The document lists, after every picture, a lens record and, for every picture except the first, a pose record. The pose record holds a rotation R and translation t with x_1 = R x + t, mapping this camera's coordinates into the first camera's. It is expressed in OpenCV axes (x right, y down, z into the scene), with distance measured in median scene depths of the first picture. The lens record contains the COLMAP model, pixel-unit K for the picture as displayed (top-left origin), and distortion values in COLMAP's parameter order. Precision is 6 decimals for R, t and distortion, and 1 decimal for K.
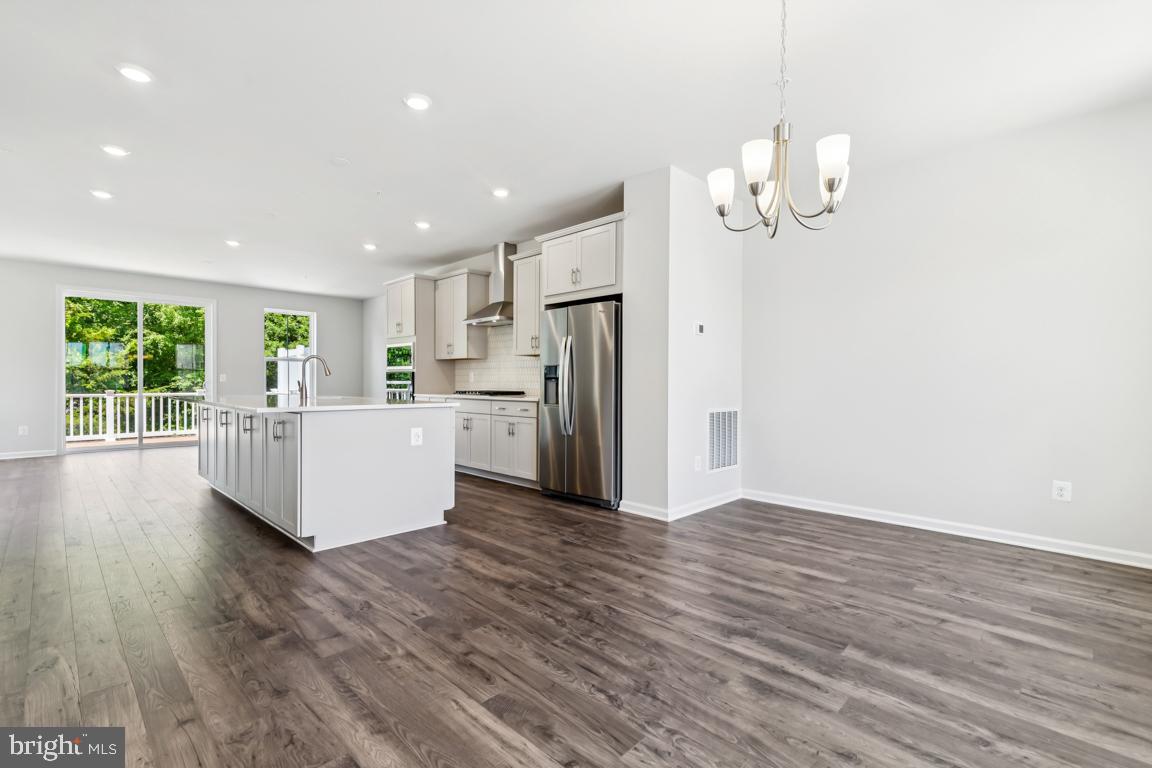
lens RADIAL K [[517.3, 0, 576.0], [0, 517.3, 384.0], [0, 0, 1]] dist [0.007596, 0.000131]
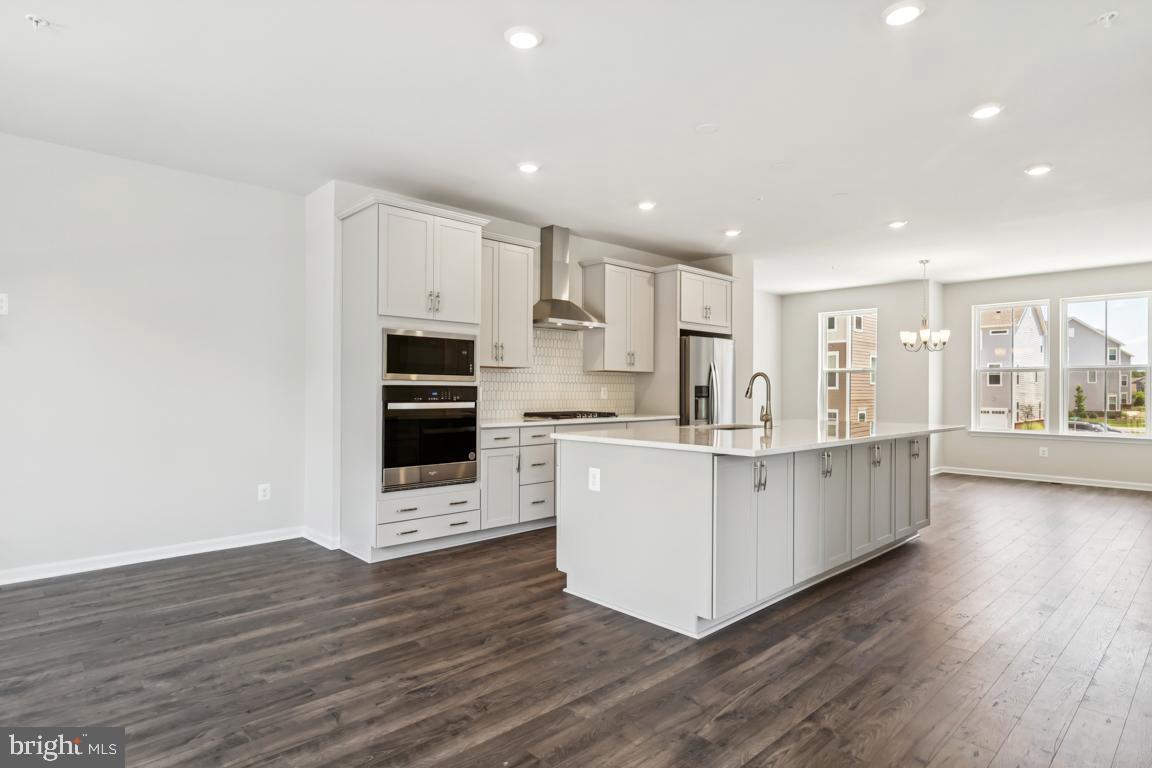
lens RADIAL K [[620.7, 0, 576.0], [0, 620.7, 384.0], [0, 0, 1]] dist [0.041287, 0.000103]
pose [[0.034021, 0.004955, 0.999409, -1.680520], [-0.002218, 0.999986, -0.004882, -0.038998], [-0.999419, -0.002051, 0.034031, 1.445056]]
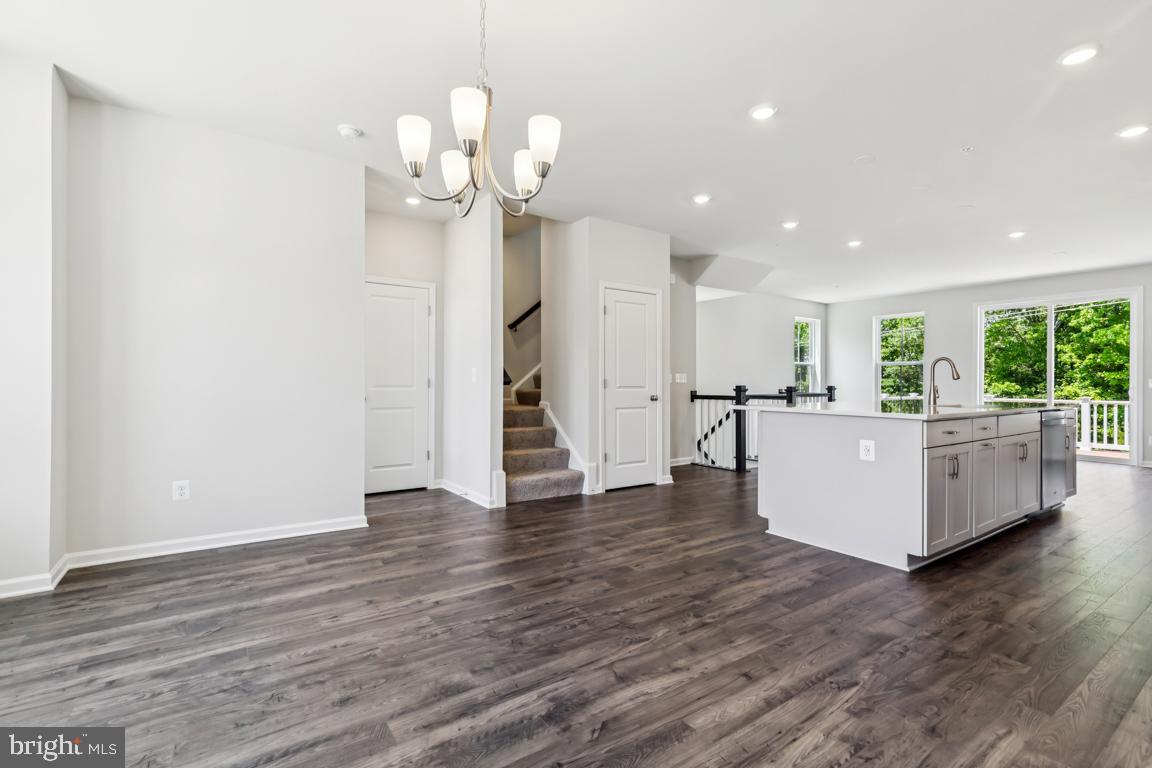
lens RADIAL K [[528.8, 0, 578.9], [0, 528.8, 380.5], [0, 0, 1]] dist [0.012772, 0.000453]
pose [[-0.179084, -0.008679, -0.983796, 0.598863], [-0.010655, 0.999920, -0.006881, -0.003360], [0.983776, 0.009250, -0.179162, 0.641026]]
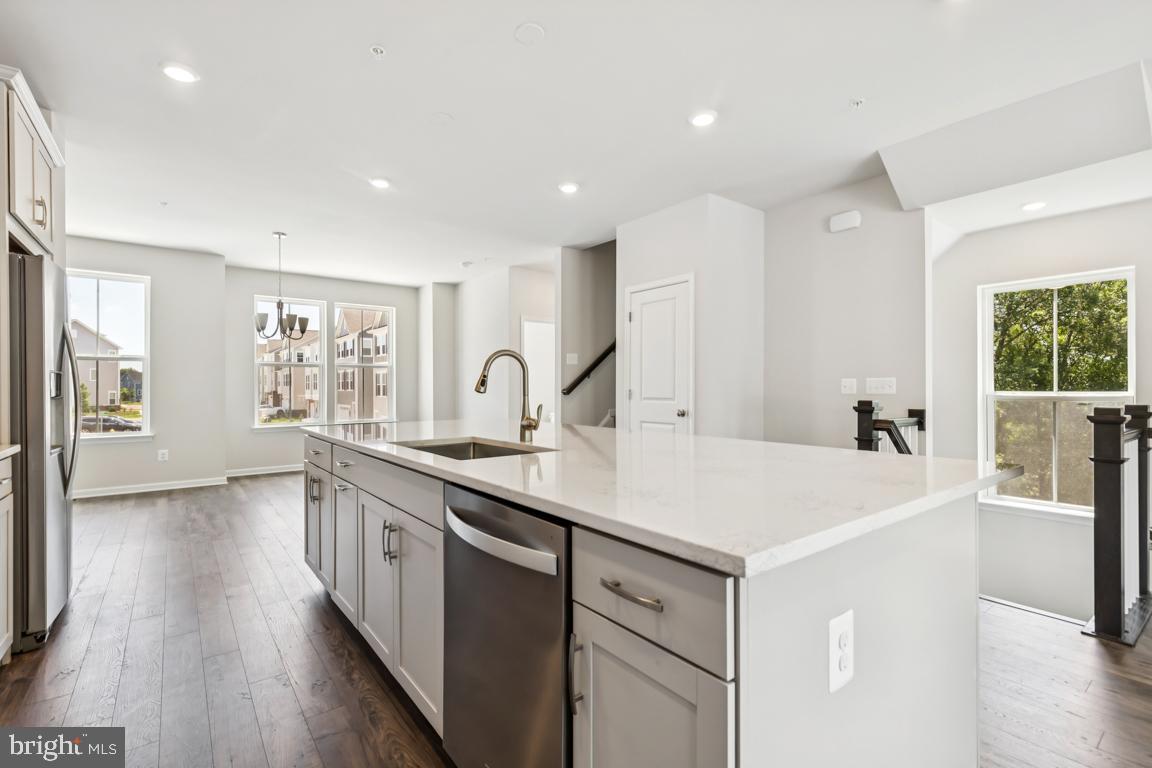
lens RADIAL K [[526.5, 0, 576.0], [0, 526.5, 384.0], [0, 0, 1]] dist [-0.000750, -0.000055]
pose [[-0.989695, -0.002145, 0.143178, -0.753035], [-0.002385, 0.999996, -0.001504, -0.028171], [-0.143174, -0.001830, -0.989696, 1.720149]]
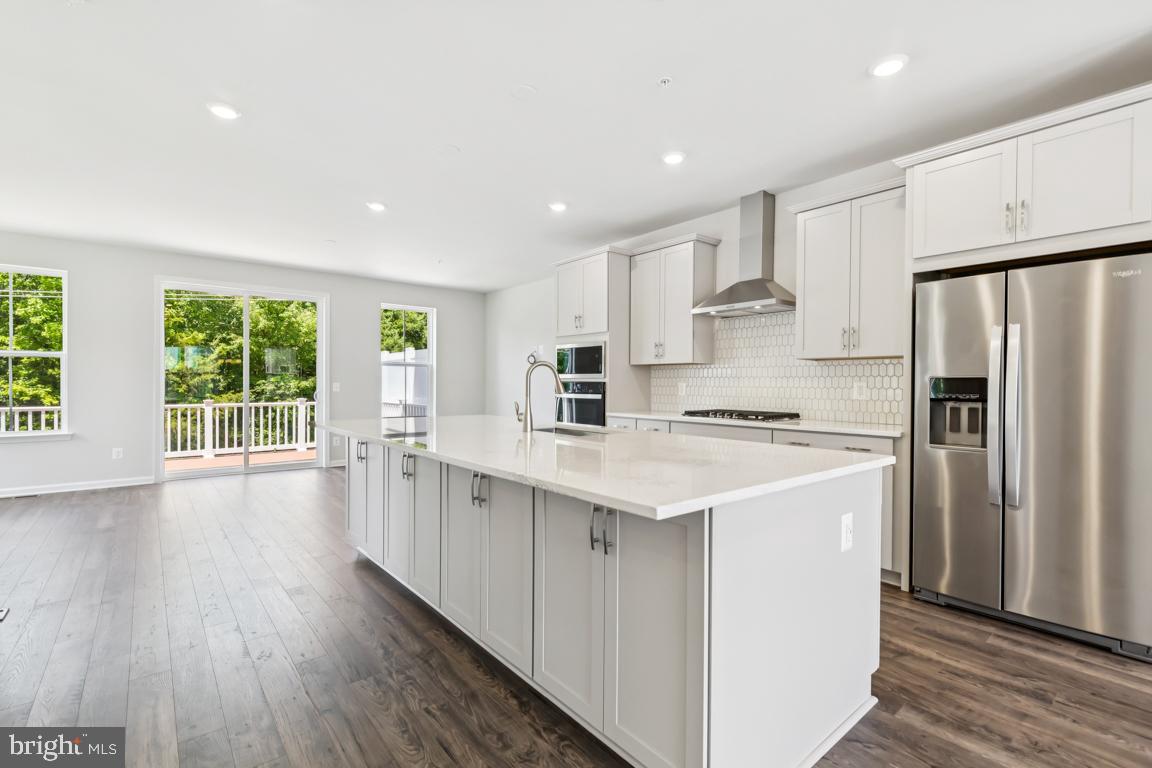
lens RADIAL K [[517.3, 0, 576.0], [0, 517.3, 384.0], [0, 0, 1]] dist [0.007596, 0.000131]
pose [[0.995119, 0.000284, -0.098683, -0.474515], [-0.000647, 0.999993, -0.003639, -0.030810], [0.098682, 0.003685, 0.995112, 0.465655]]
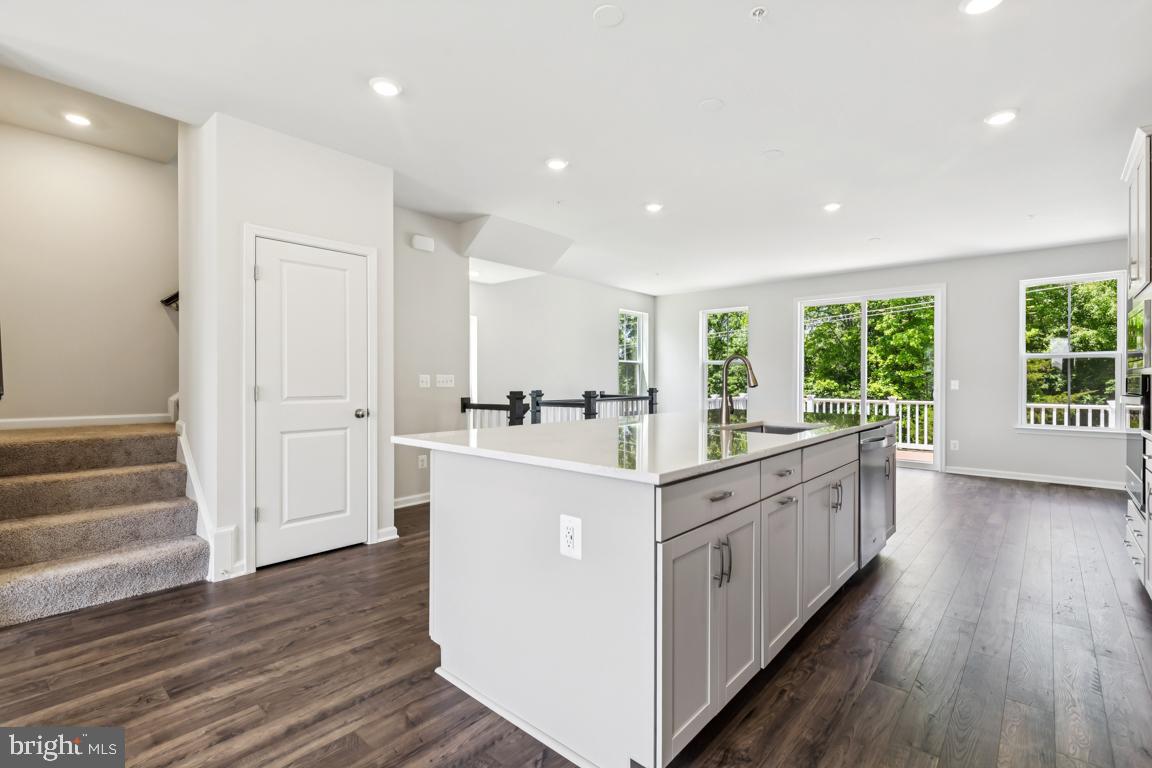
lens RADIAL K [[528.8, 0, 578.9], [0, 528.8, 380.5], [0, 0, 1]] dist [0.012772, 0.000453]
pose [[0.055933, -0.003724, -0.998428, 0.125708], [-0.007191, 0.999966, -0.004133, -0.024818], [0.998409, 0.007411, 0.055905, 0.912402]]
